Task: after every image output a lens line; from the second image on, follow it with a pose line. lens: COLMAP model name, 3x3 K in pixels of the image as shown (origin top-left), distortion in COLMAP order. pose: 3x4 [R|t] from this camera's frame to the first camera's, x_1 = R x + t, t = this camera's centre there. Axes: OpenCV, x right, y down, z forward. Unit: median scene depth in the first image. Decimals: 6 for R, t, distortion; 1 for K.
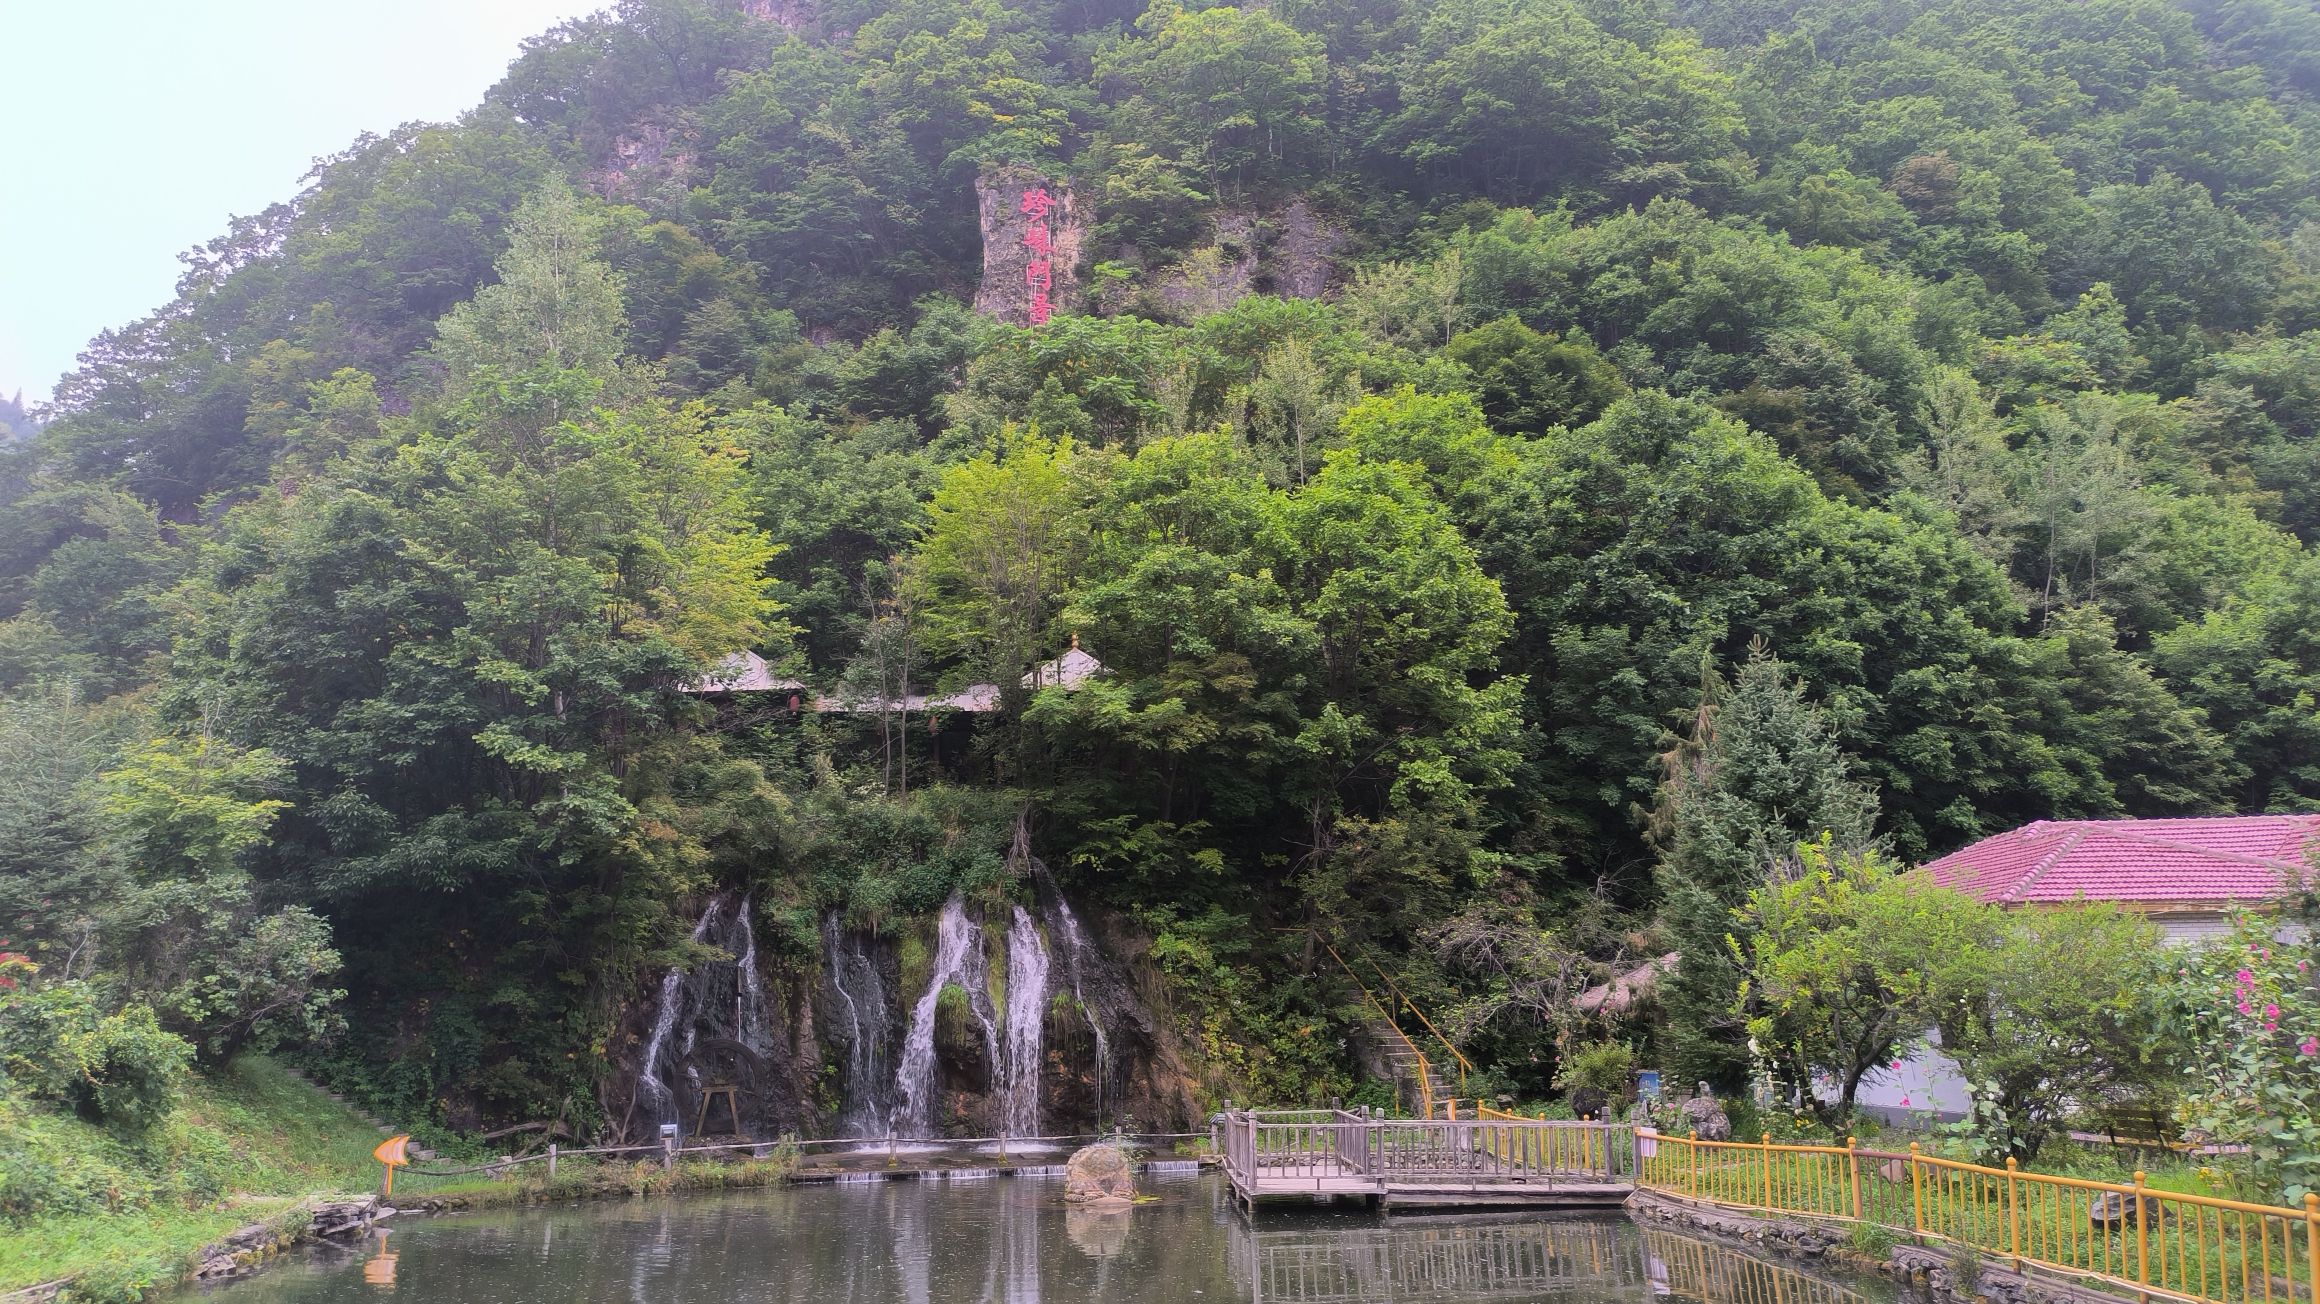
lens RADIAL K [[1748.5, 0, 1160.0], [0, 1748.5, 652.0], [0, 0, 1]] dist [0.080206, -0.000956]
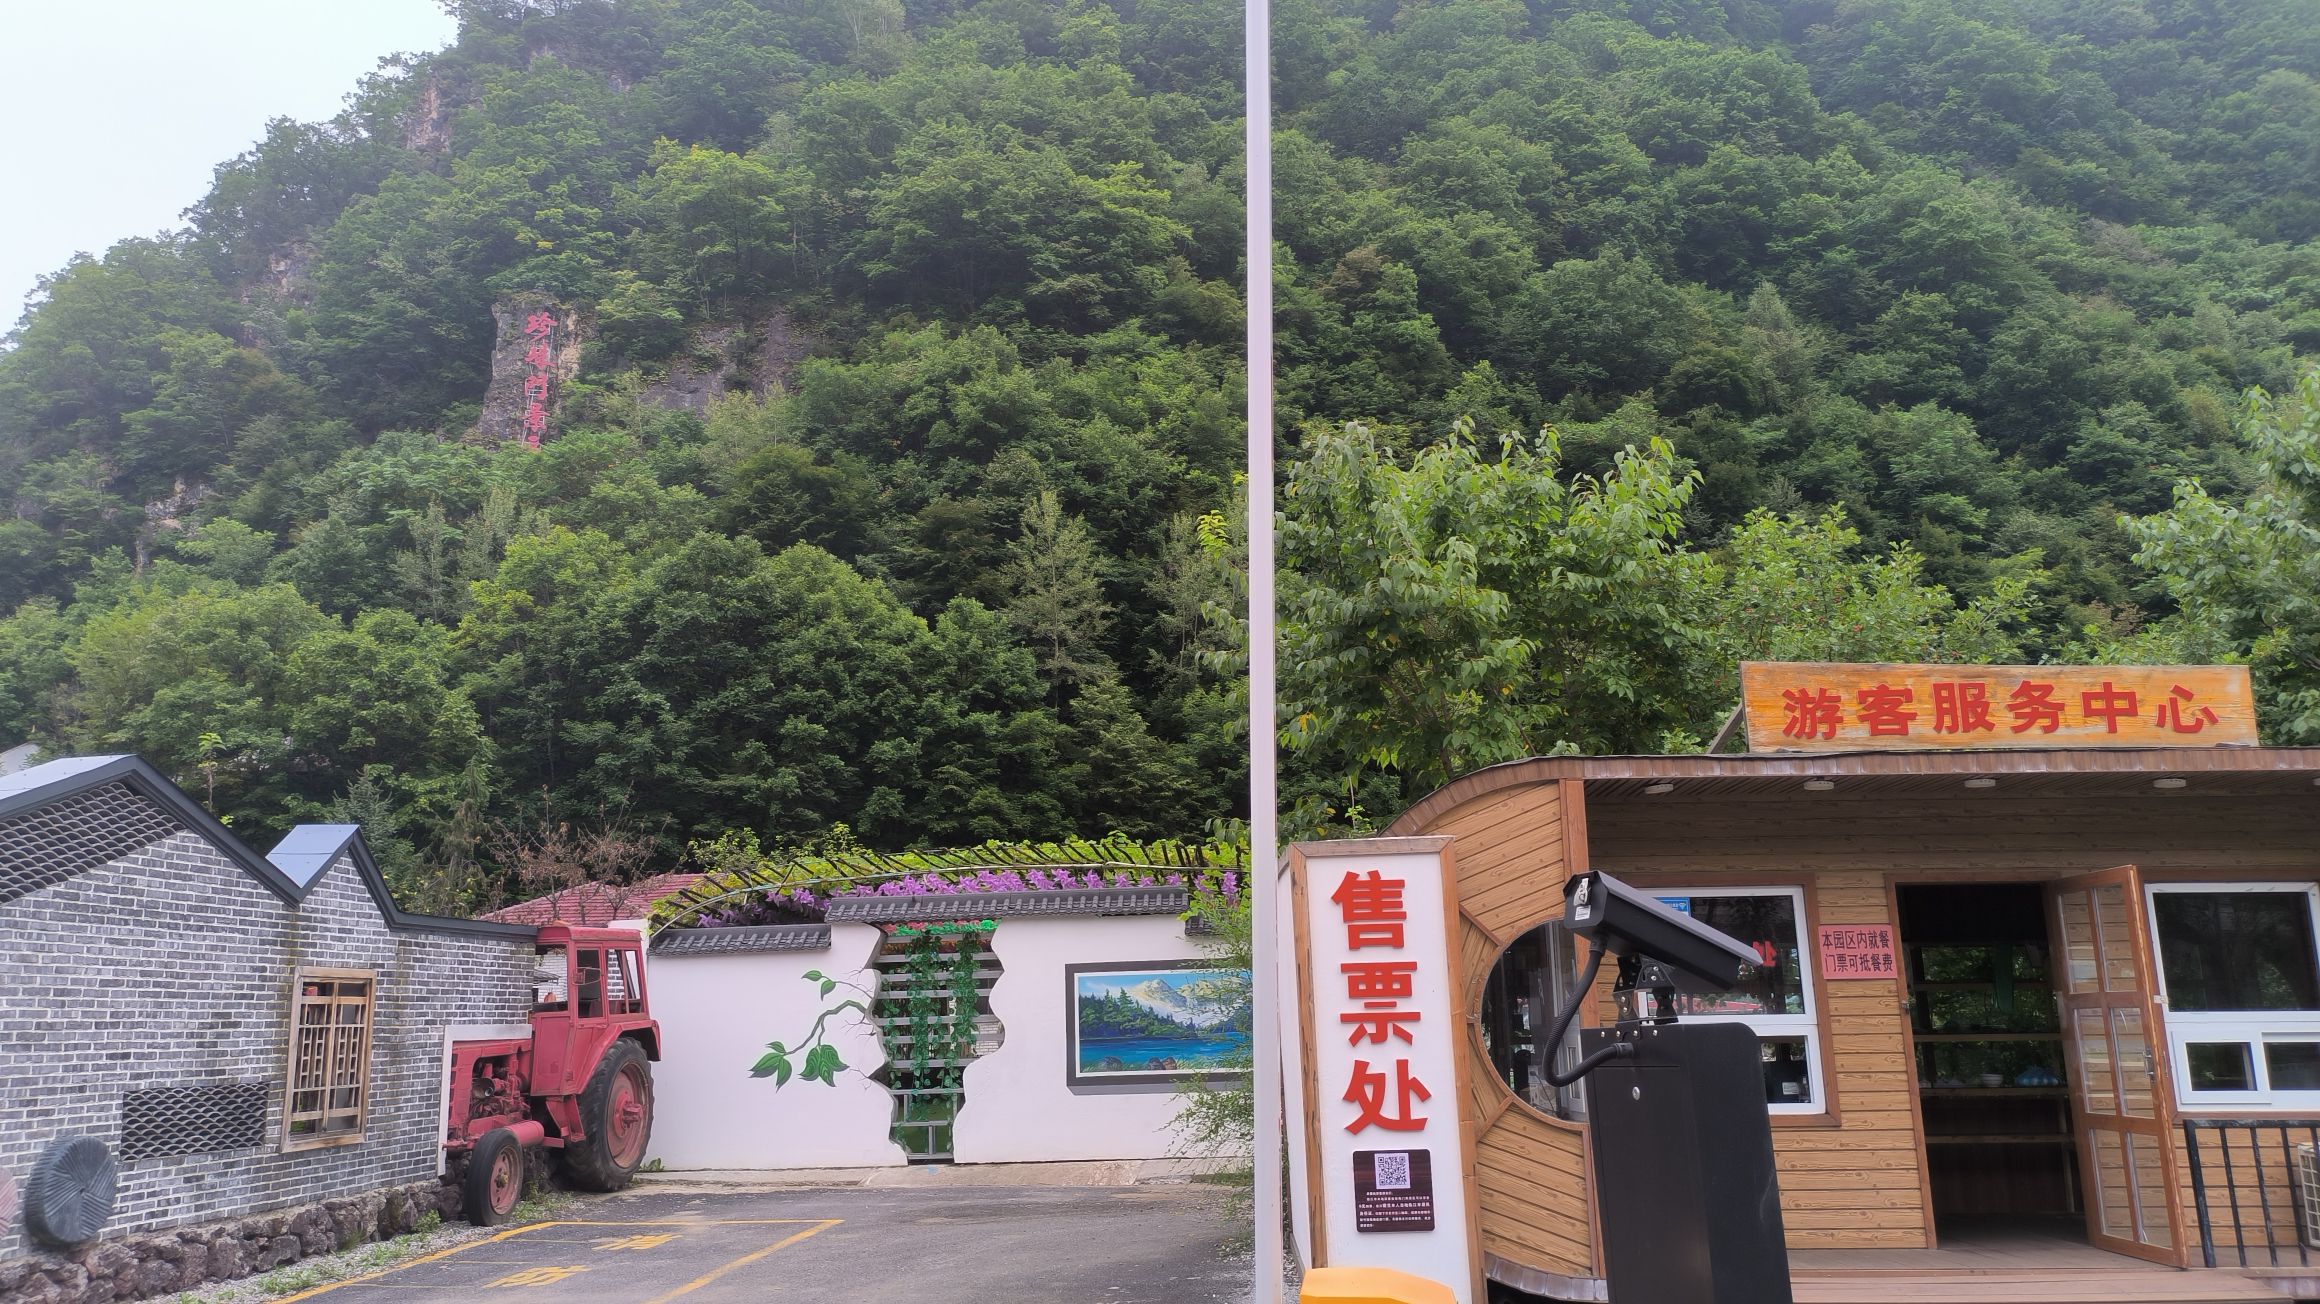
lens RADIAL K [[1748.5, 0, 1160.0], [0, 1748.5, 652.0], [0, 0, 1]] dist [0.080206, -0.000956]
pose [[0.998328, -0.023458, -0.052835, 0.412618], [0.024299, 0.999587, 0.015339, -0.043157], [0.052454, -0.016598, 0.998485, -0.178876]]
